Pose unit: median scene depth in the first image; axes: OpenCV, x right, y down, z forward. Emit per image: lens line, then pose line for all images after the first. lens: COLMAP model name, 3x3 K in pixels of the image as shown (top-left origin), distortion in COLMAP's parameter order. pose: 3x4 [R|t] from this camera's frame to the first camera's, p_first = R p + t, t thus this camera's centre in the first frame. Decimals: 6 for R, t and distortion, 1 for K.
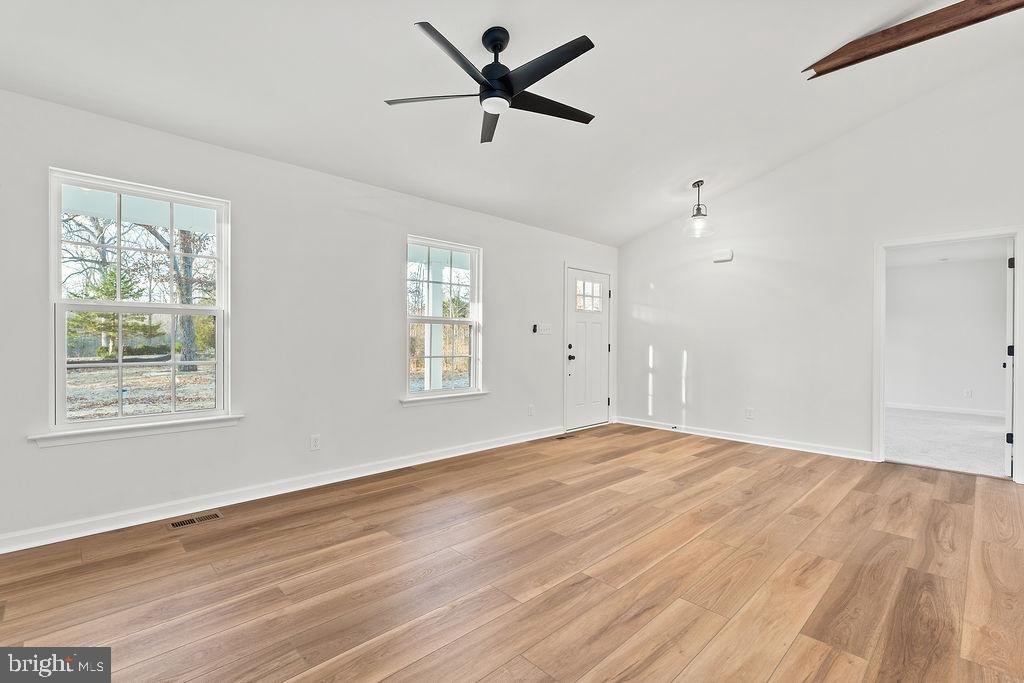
lens RADIAL K [[444.2, 0, 508.9], [0, 444.2, 346.1], [0, 0, 1]] dist [-0.007562, 0.000278]
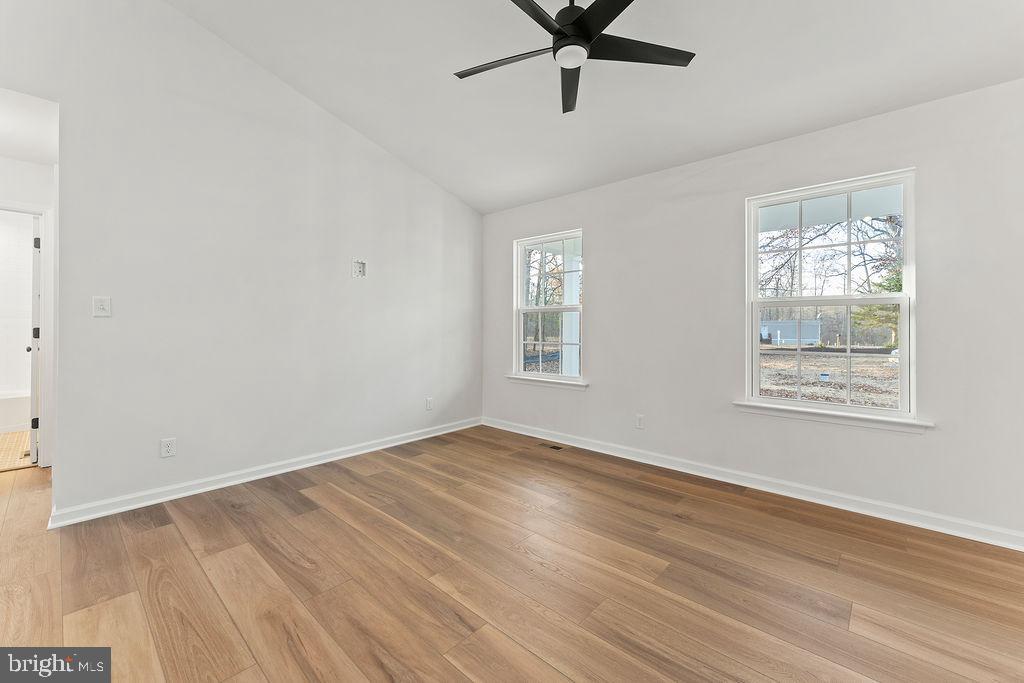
lens RADIAL K [[418.9, 0, 528.2], [0, 418.9, 322.8], [0, 0, 1]] dist [-0.002090, -0.000490]
pose [[0.098211, -0.013088, -0.995080, 0.511607], [-0.020571, 0.999673, -0.015179, -0.003605], [0.994953, 0.021960, 0.097910, 0.557647]]
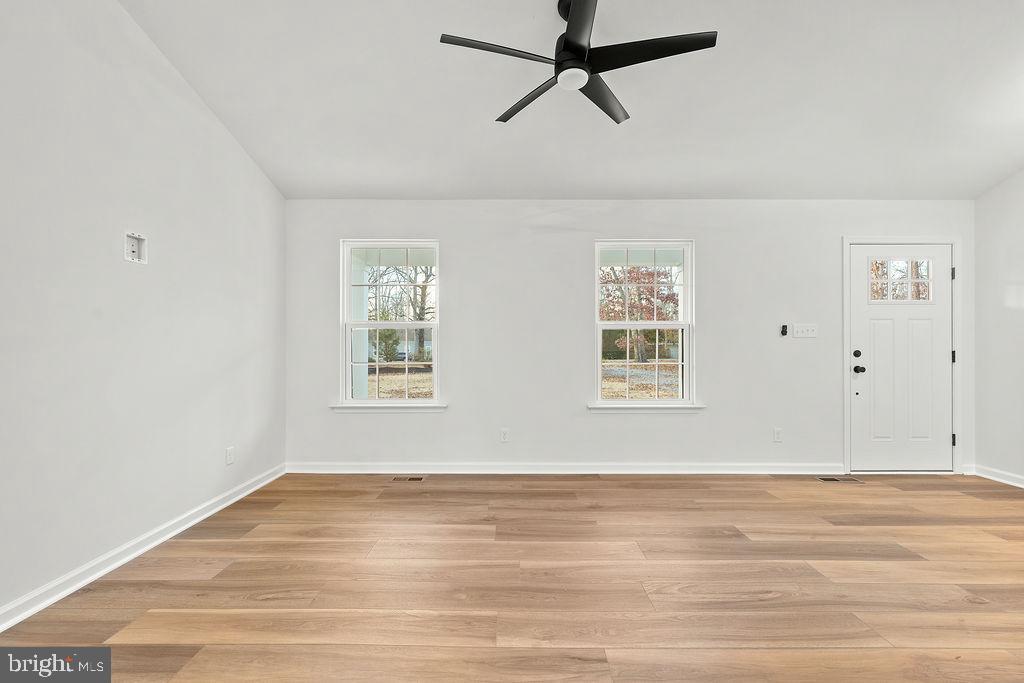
lens RADIAL K [[418.9, 0, 529.1], [0, 418.9, 346.0], [0, 0, 1]] dist [-0.002090, -0.000490]
pose [[0.733042, -0.009993, -0.680110, 0.312877], [-0.007005, 0.999728, -0.022239, 0.010038], [0.680148, 0.021066, 0.732772, 0.219866]]
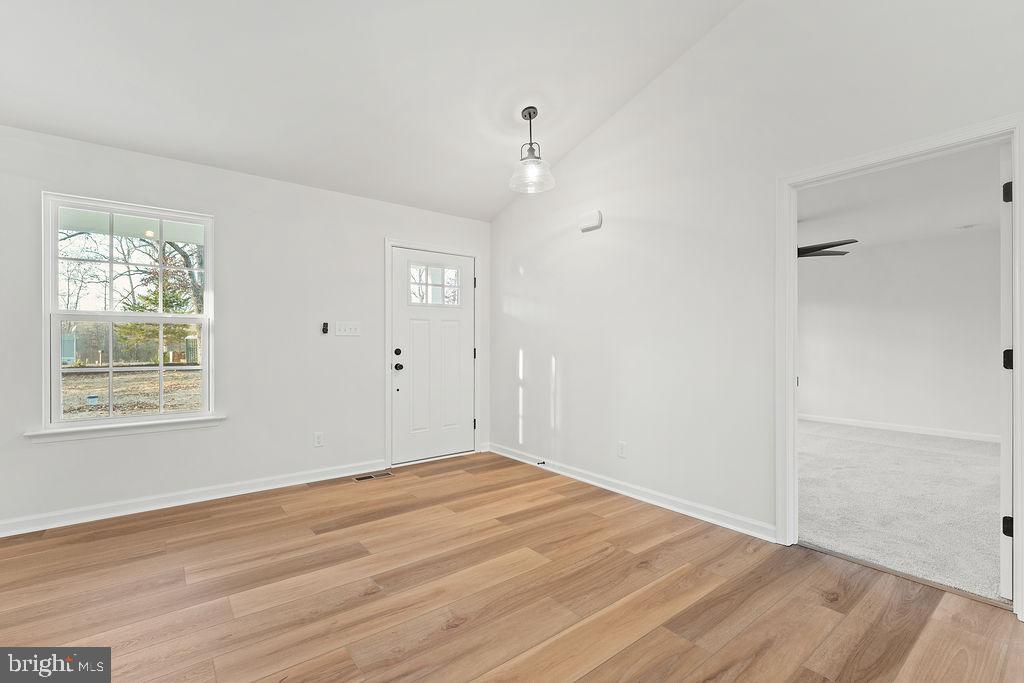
lens RADIAL K [[444.2, 0, 502.5], [0, 444.2, 347.7], [0, 0, 1]] dist [-0.007562, 0.000278]
pose [[0.995607, -0.004921, -0.093500, 0.570651], [0.004415, 0.999975, -0.005612, -0.001815], [0.093525, 0.005174, 0.995603, 0.409199]]
